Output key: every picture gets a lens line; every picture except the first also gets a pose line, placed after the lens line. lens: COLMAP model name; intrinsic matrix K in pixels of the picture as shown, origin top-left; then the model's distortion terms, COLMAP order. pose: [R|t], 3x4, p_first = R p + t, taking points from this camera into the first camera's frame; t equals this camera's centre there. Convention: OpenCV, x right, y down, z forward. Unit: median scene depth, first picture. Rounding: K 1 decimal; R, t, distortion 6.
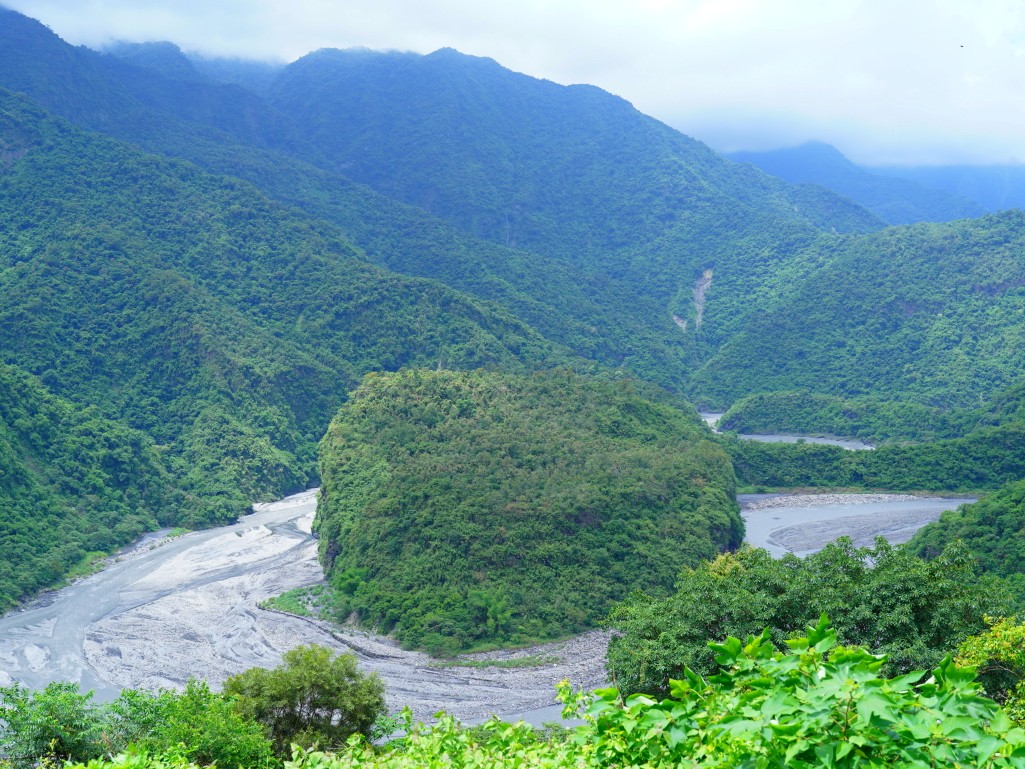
lens RADIAL K [[1224.8, 0, 512.5], [0, 1224.8, 384.5], [0, 0, 1]] dist [0.009231, 0.004880]
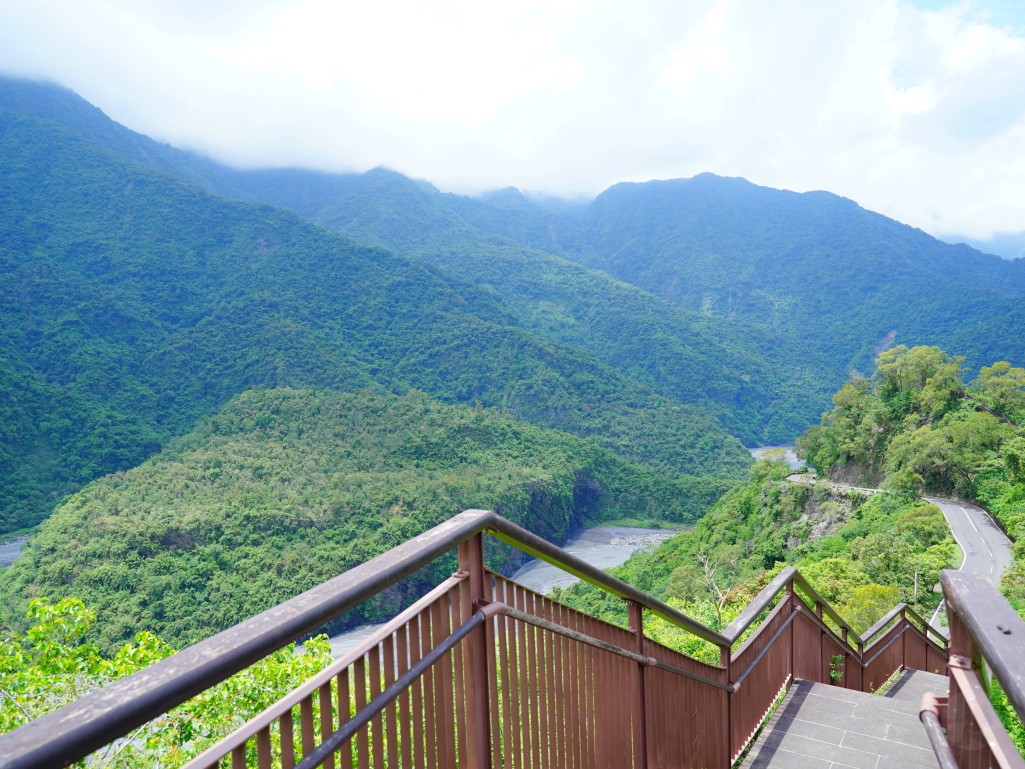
lens RADIAL K [[794.1, 0, 512.5], [0, 794.1, 384.5], [0, 0, 1]] dist [-0.014212, 0.005801]
pose [[0.904451, 0.011813, -0.426414, 0.182267], [-0.033532, 0.998492, -0.043462, 0.003663], [0.425258, 0.053607, 0.903483, 0.192821]]
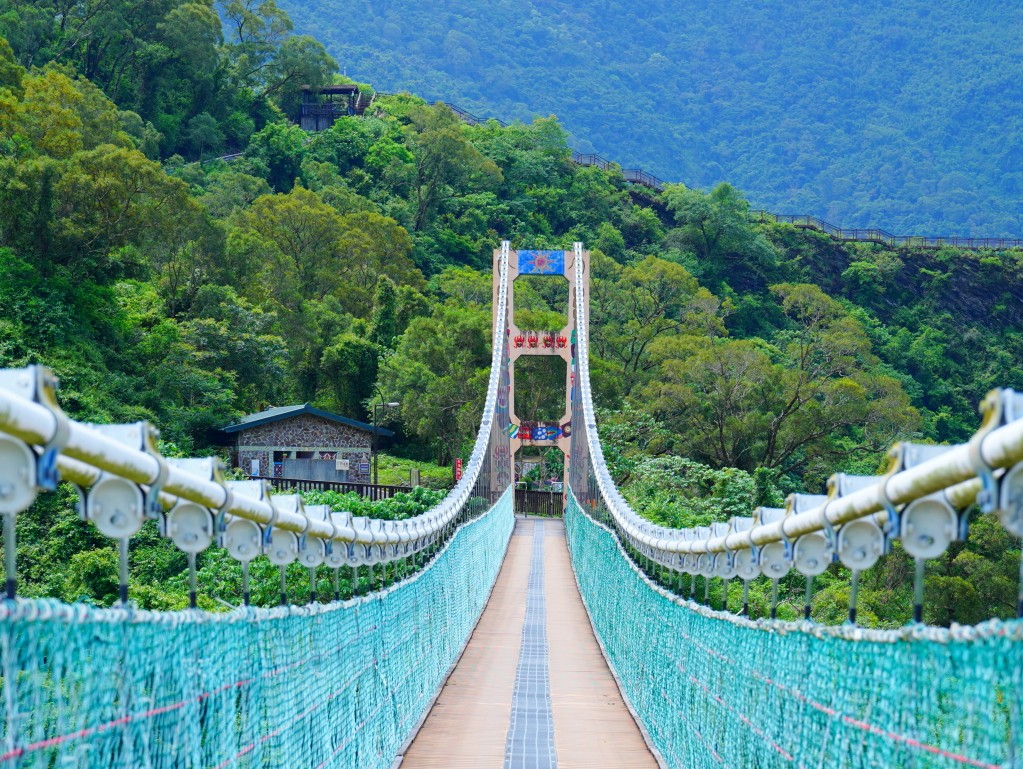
lens RADIAL K [[3410.5, 0, 511.5], [0, 3410.5, 384.5], [0, 0, 1]] dist [0.066493, 0.191698]
pose [[0.434706, -0.034383, -0.899916, 0.343527], [-0.083647, 0.993410, -0.078361, 0.032101], [0.896679, 0.109339, 0.428965, 0.123596]]
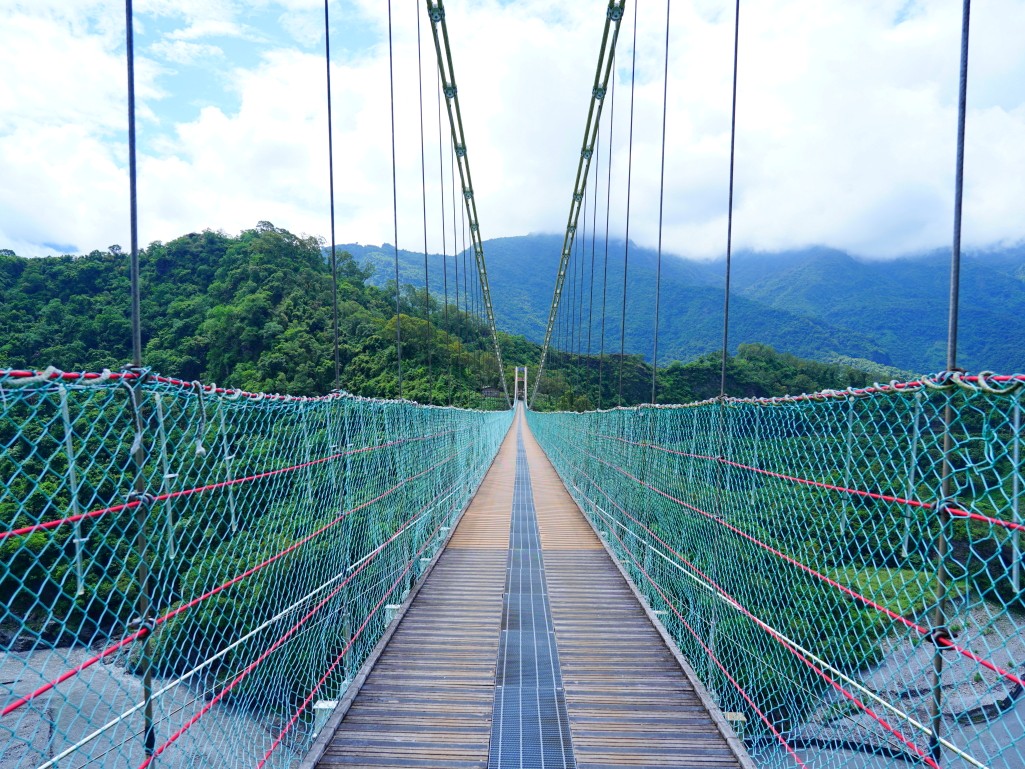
lens RADIAL K [[653.0, 0, 512.5], [0, 653.0, 384.5], [0, 0, 1]] dist [-0.039804, 0.029705]
pose [[0.430872, -0.012021, -0.902333, 0.375622], [-0.090941, 0.994243, -0.056671, 0.032779], [0.897819, 0.106477, 0.427298, 0.107755]]
